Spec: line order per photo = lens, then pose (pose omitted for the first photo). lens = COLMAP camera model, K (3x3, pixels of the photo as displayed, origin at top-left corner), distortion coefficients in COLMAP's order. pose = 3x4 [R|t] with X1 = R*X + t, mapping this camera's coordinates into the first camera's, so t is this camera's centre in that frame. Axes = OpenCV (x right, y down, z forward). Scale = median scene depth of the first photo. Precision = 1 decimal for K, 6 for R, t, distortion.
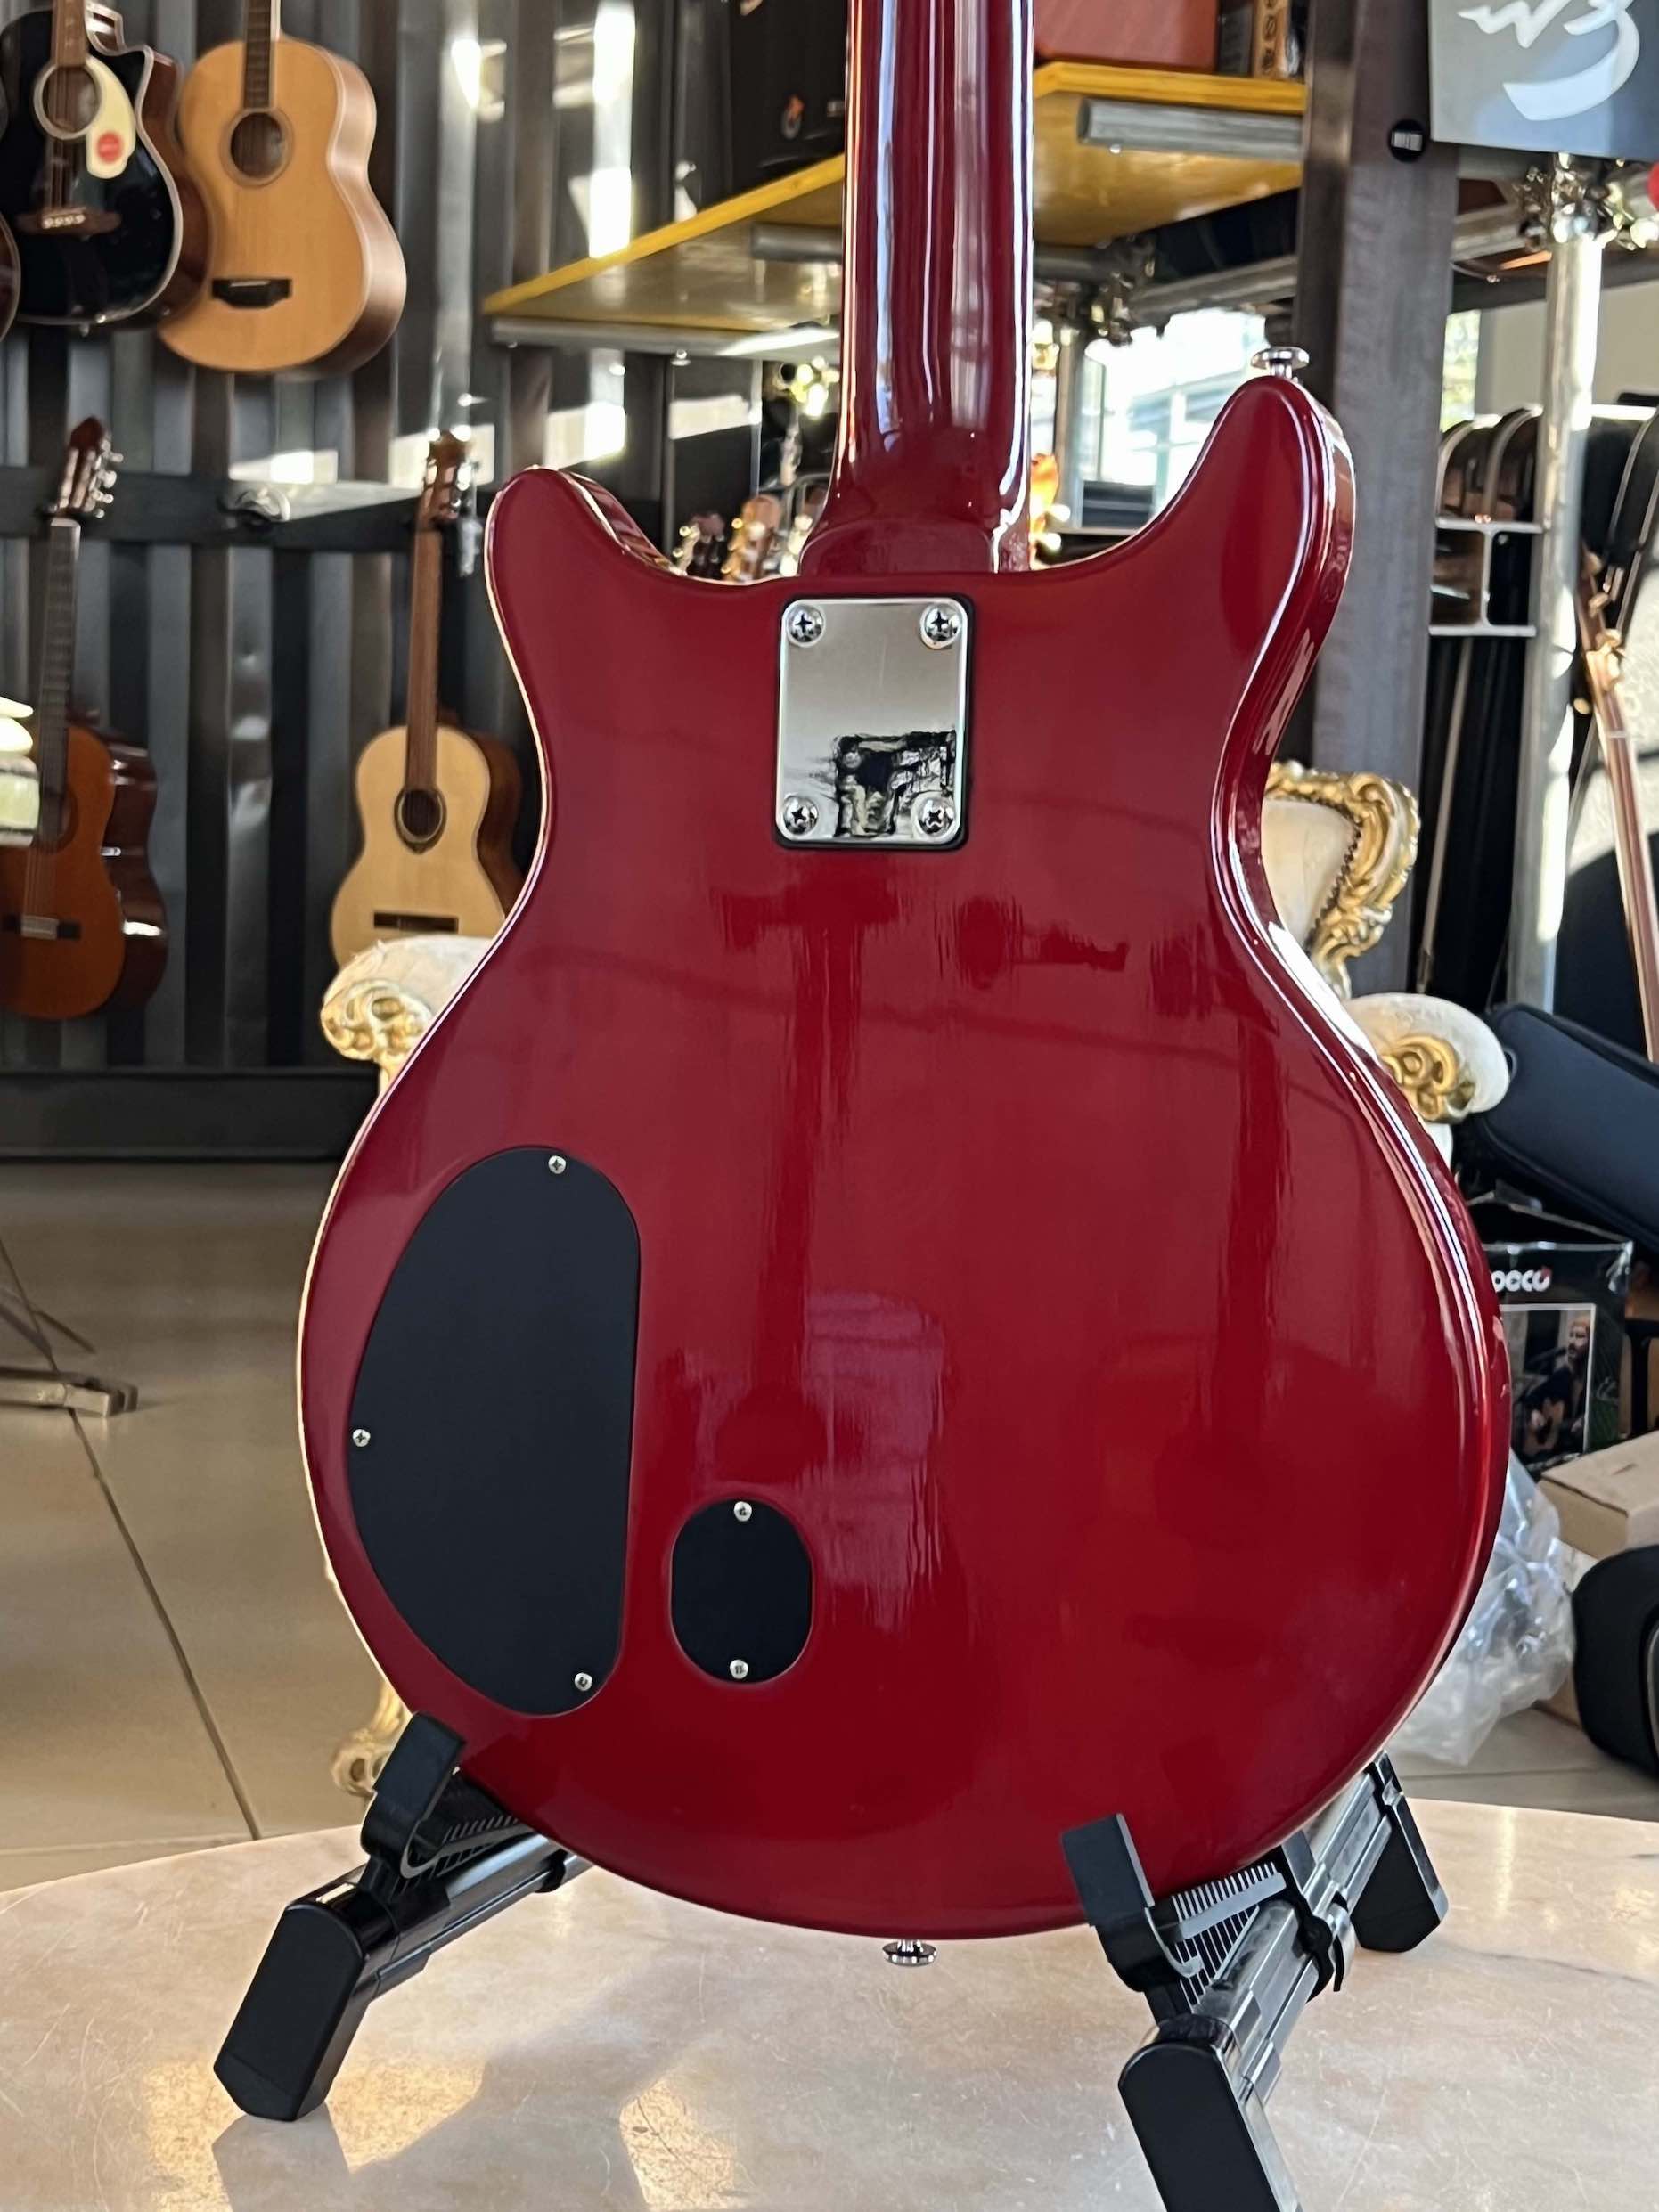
lens RADIAL K [[3861.1, 0, 829.5], [0, 3861.1, 1106.0], [0, 0, 1]] dist [0.005179, 0.103629]
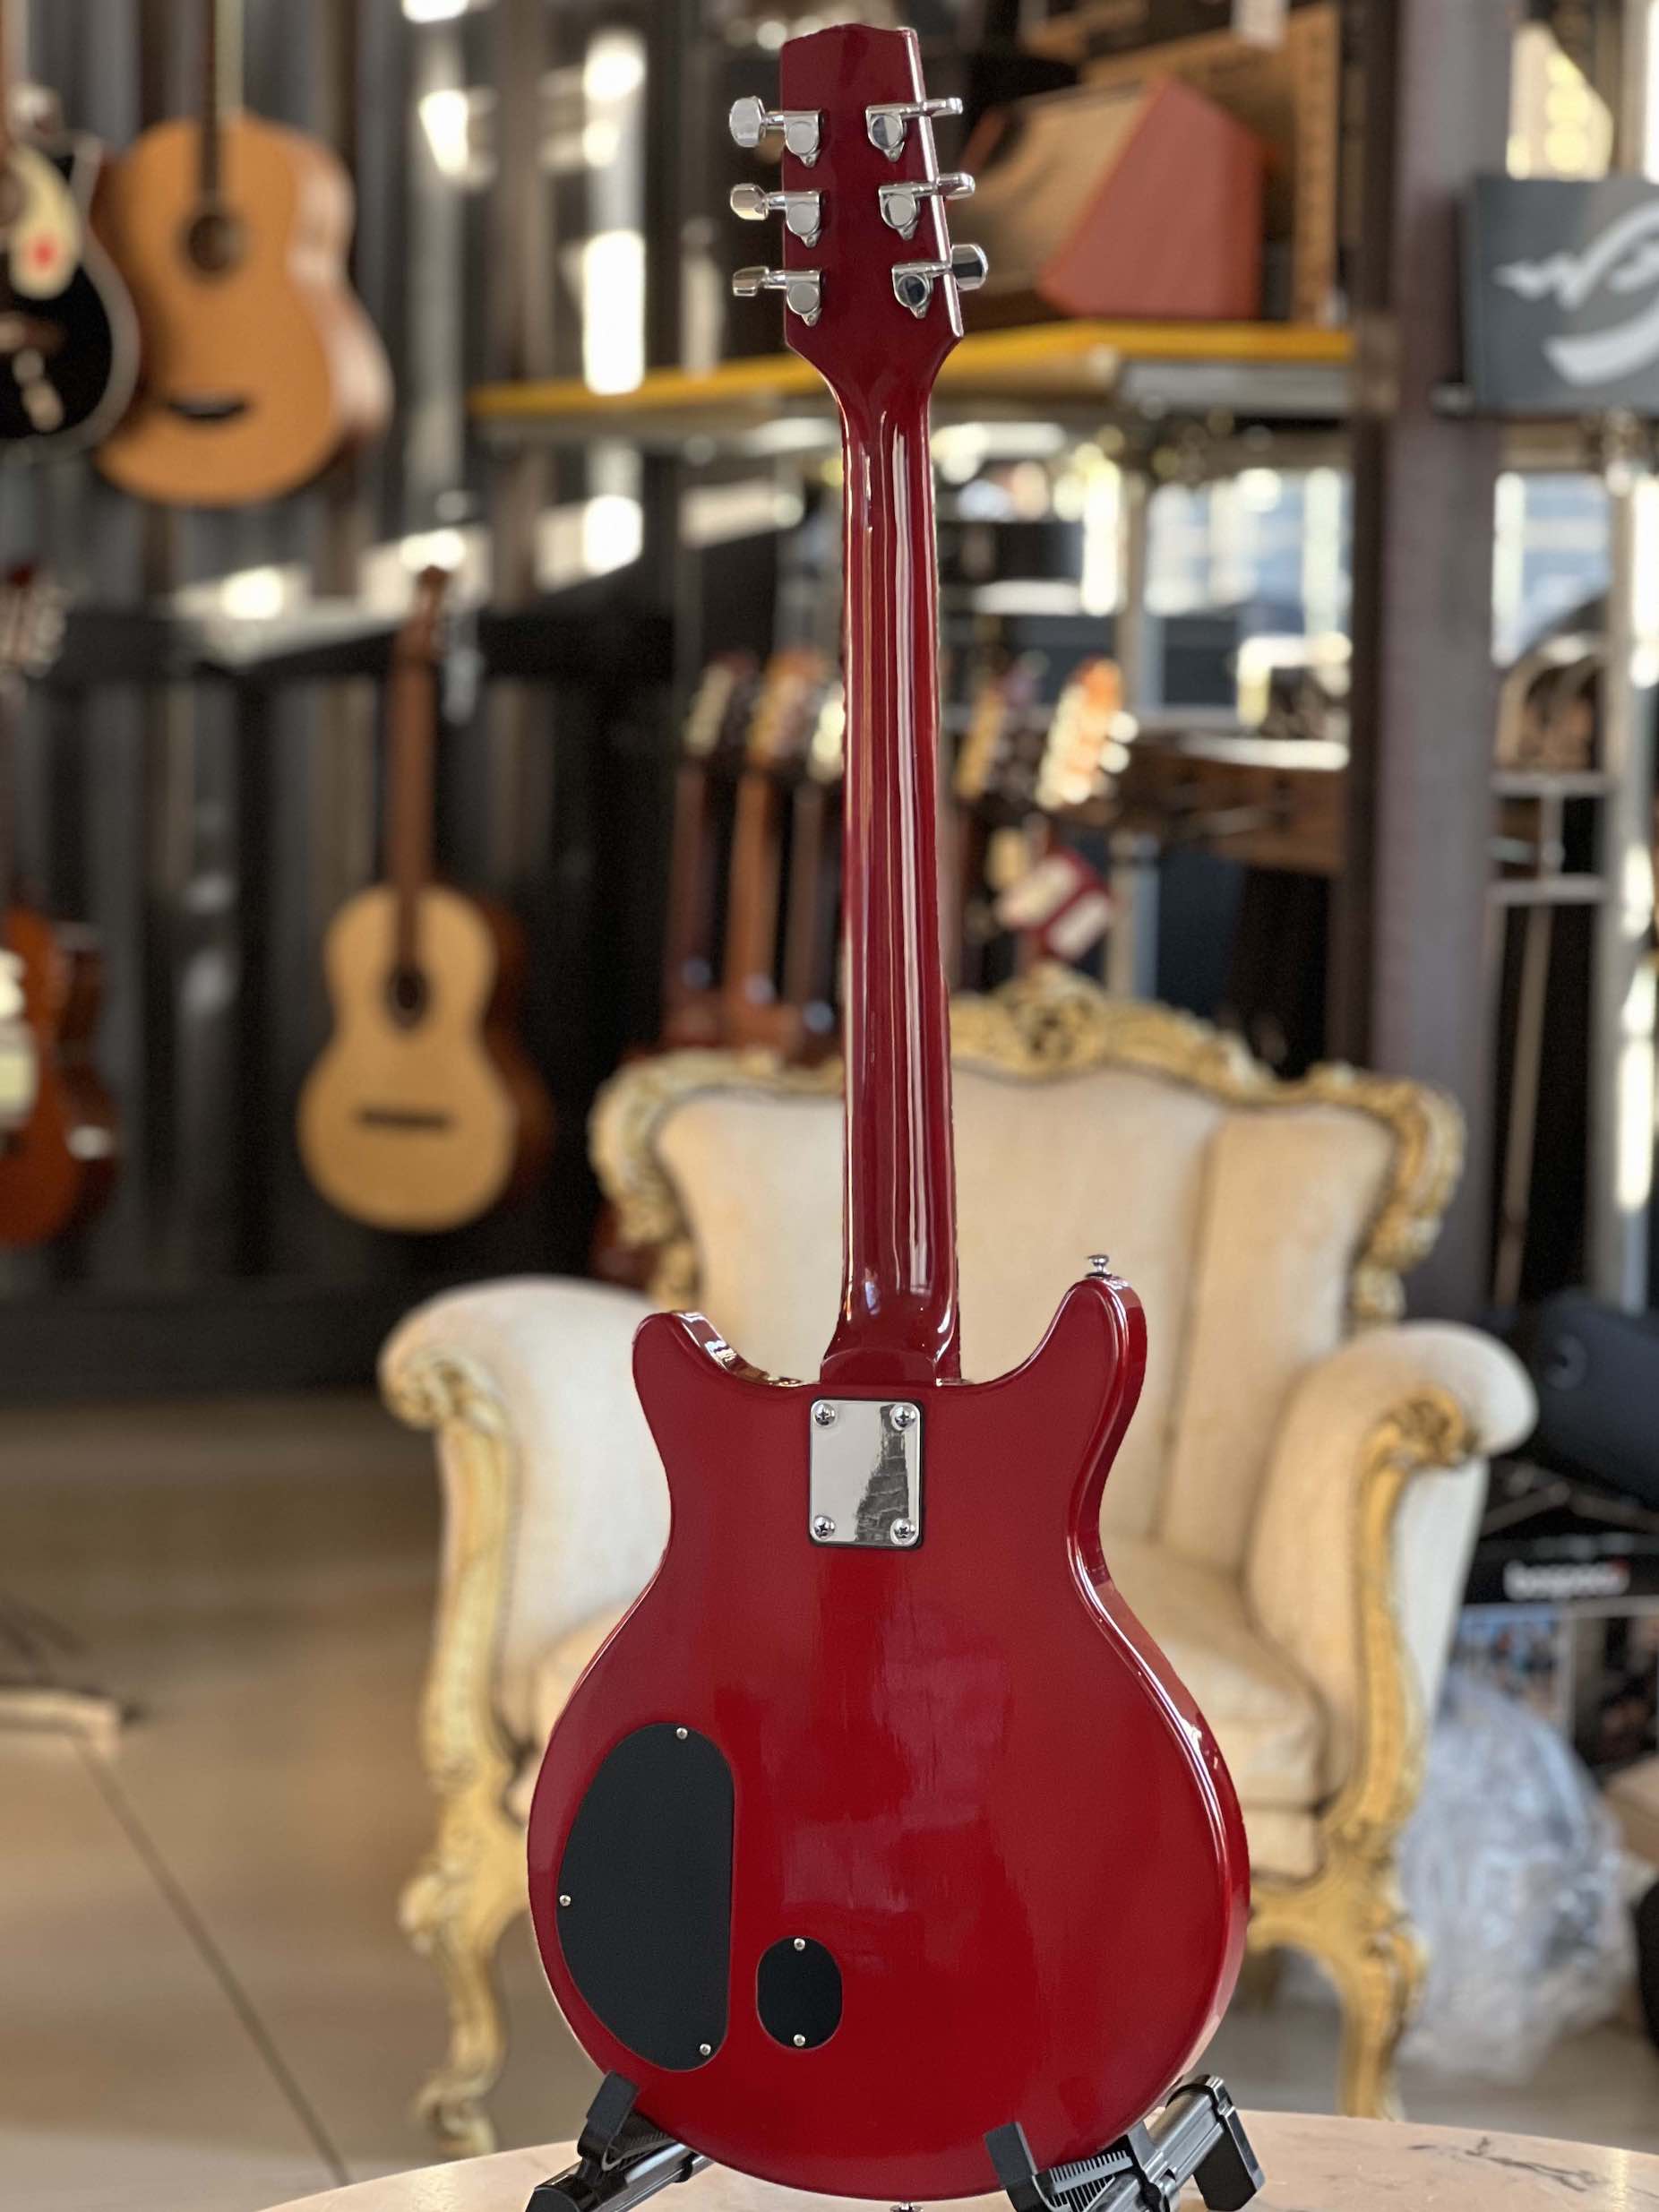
lens RADIAL K [[4921.8, 0, 829.5], [0, 4921.8, 1106.0], [0, 0, 1]] dist [0.000965, 0.565572]
pose [[0.999605, -0.024323, -0.014070, 0.005804], [0.023908, 0.999296, -0.028919, -0.038909], [0.014764, 0.028571, 0.999483, -0.226294]]
